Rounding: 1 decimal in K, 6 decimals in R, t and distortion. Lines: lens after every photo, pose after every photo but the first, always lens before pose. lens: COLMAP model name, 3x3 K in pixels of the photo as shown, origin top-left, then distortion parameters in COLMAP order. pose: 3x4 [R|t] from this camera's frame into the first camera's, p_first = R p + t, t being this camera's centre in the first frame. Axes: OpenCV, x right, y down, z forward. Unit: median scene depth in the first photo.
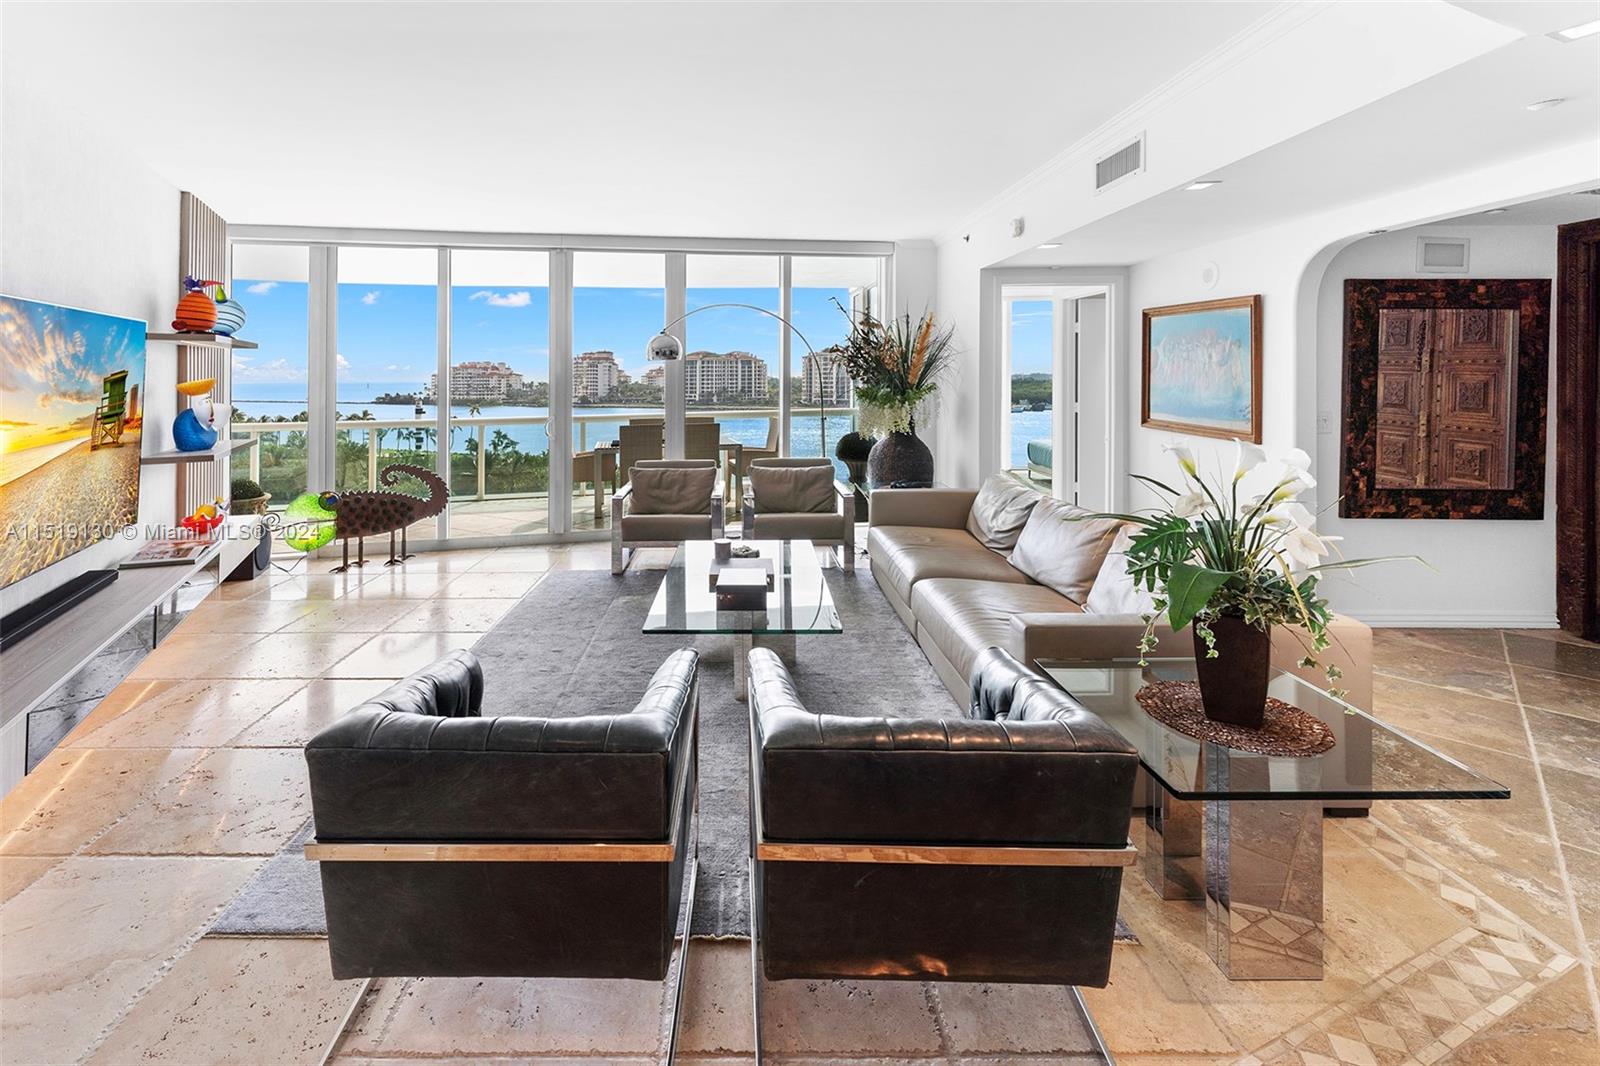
lens RADIAL K [[669.0, 0, 732.6], [0, 669.0, 385.9], [0, 0, 1]] dist [0.001660, -0.000010]
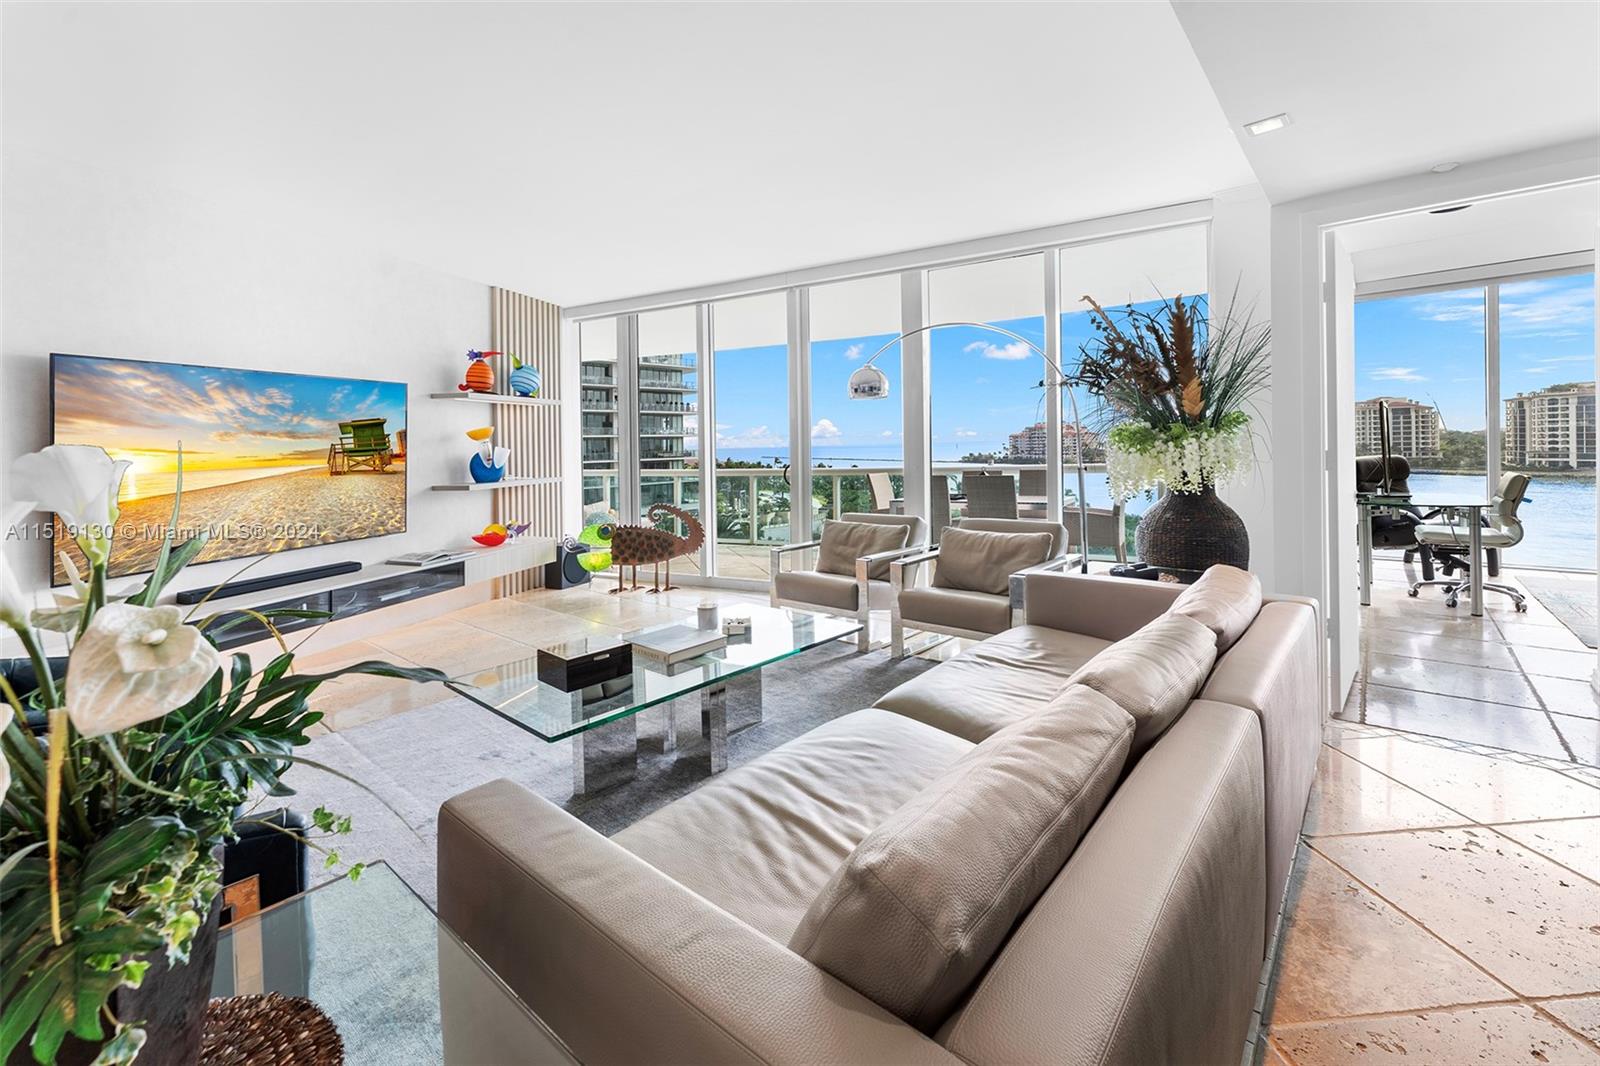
lens RADIAL K [[669.0, 0, 825.6], [0, 669.0, 446.6], [0, 0, 1]] dist [0.001660, -0.000010]
pose [[0.780721, -0.009957, -0.624800, 0.436255], [0.011050, 0.999937, -0.002128, 0.027409], [0.624782, -0.005242, 0.780782, 0.313631]]
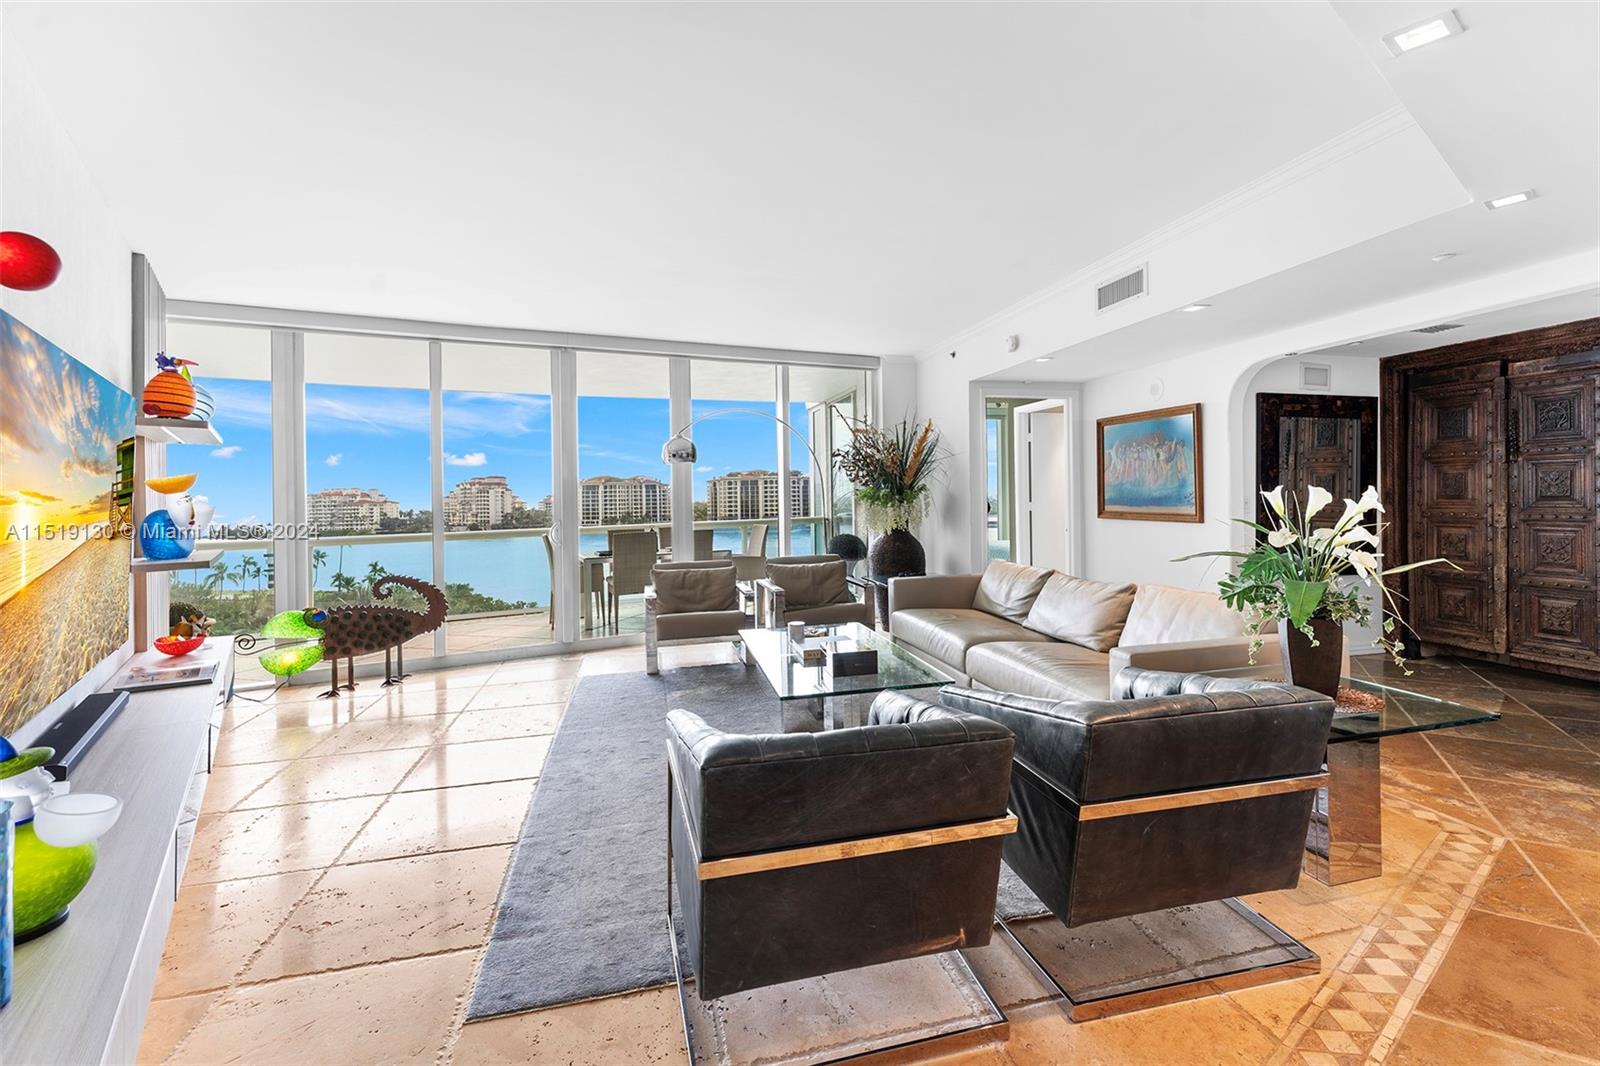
lens RADIAL K [[669.0, 0, 803.7], [0, 669.0, 500.6], [0, 0, 1]] dist [0.001660, -0.000010]
pose [[0.967404, -0.012156, 0.252946, -0.200903], [0.015529, 0.999815, -0.011340, 0.037859], [-0.252762, 0.014898, 0.967414, -0.013454]]
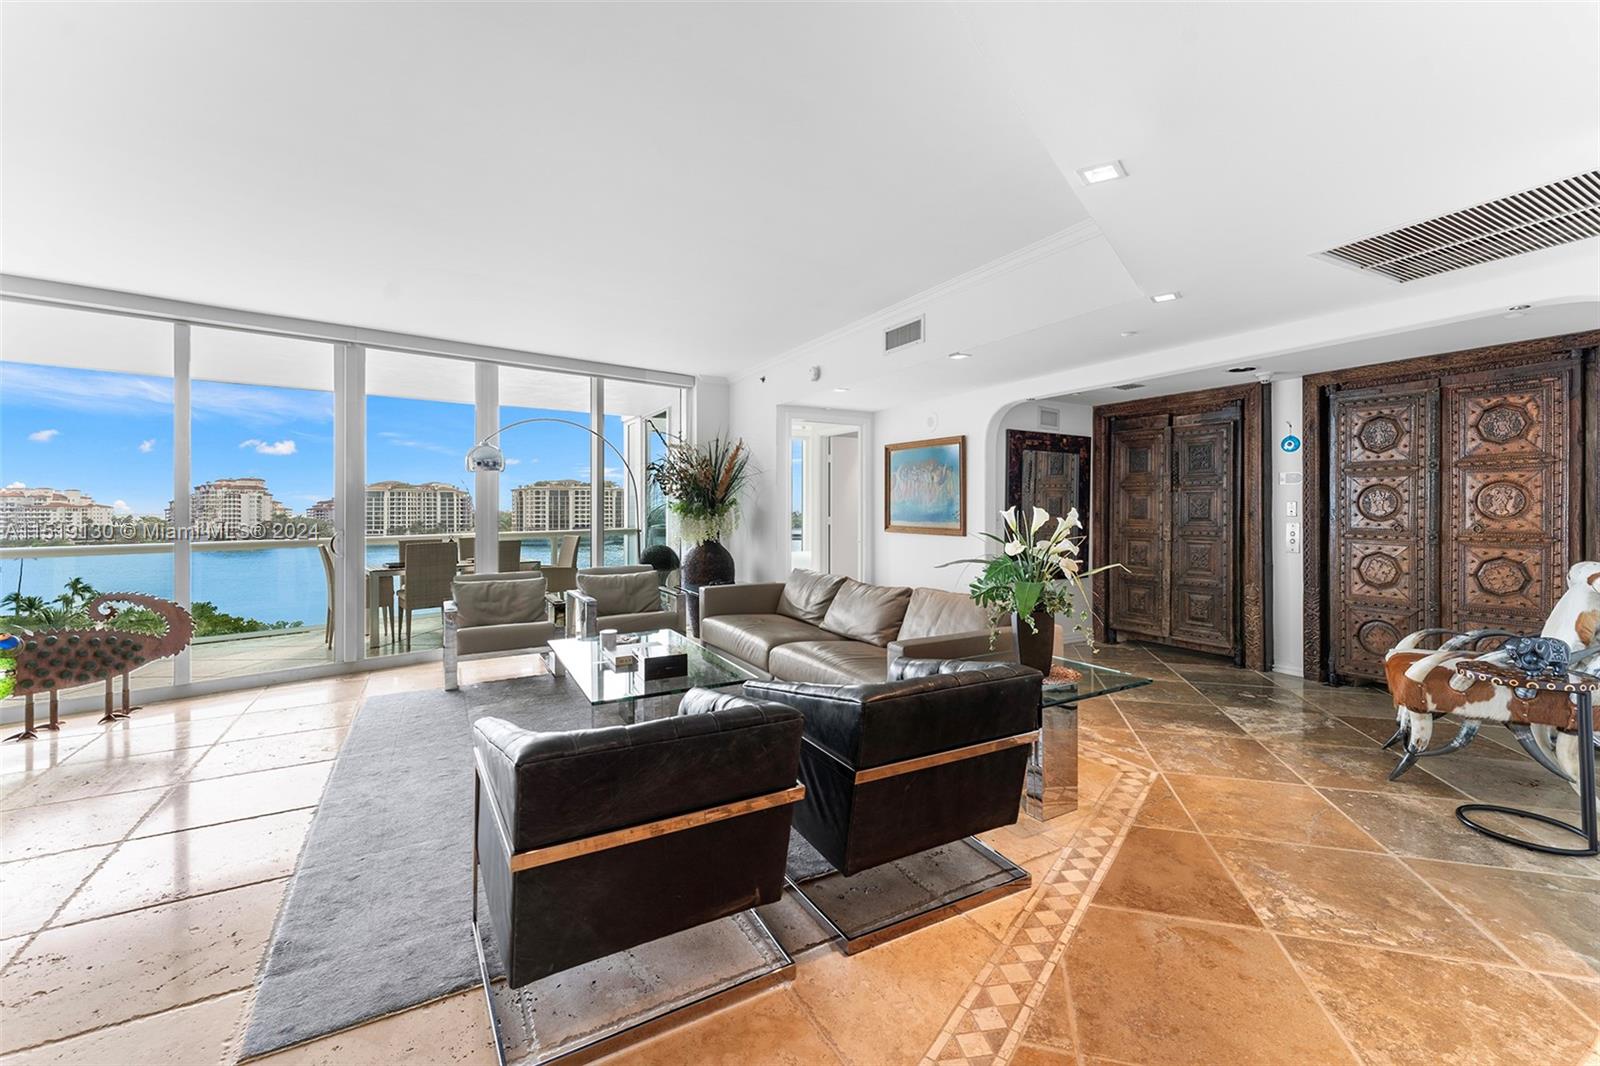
lens RADIAL K [[645.6, 0, 795.0], [0, 645.6, 513.2], [0, 0, 1]] dist [0.001344, 0.000351]
pose [[0.865180, 0.001933, 0.501458, -0.208813], [0.002989, 0.999955, -0.009011, 0.037958], [-0.501453, 0.009295, 0.865135, -0.037224]]
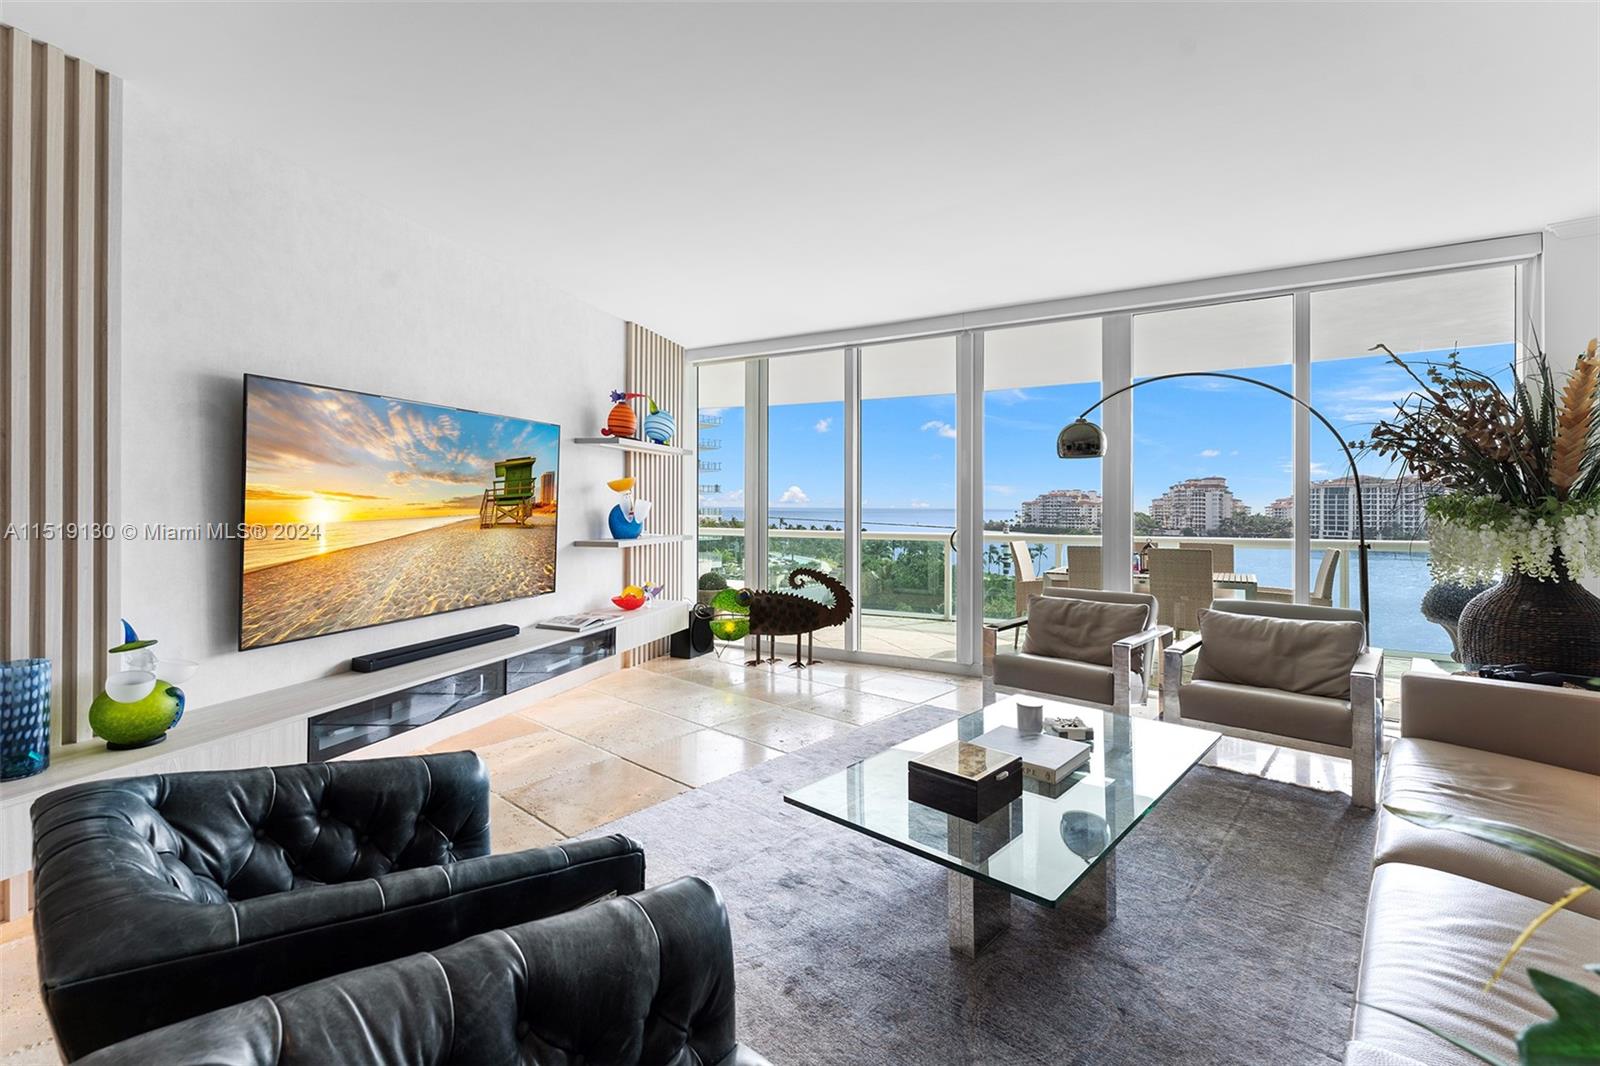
lens RADIAL K [[687.9, 0, 819.7], [0, 687.9, 504.4], [0, 0, 1]] dist [0.010481, -0.001161]
pose [[0.770576, 0.010685, -0.637259, 0.182600], [-0.020290, 0.999764, -0.007770, 0.029986], [0.637025, 0.018918, 0.770611, 0.226283]]
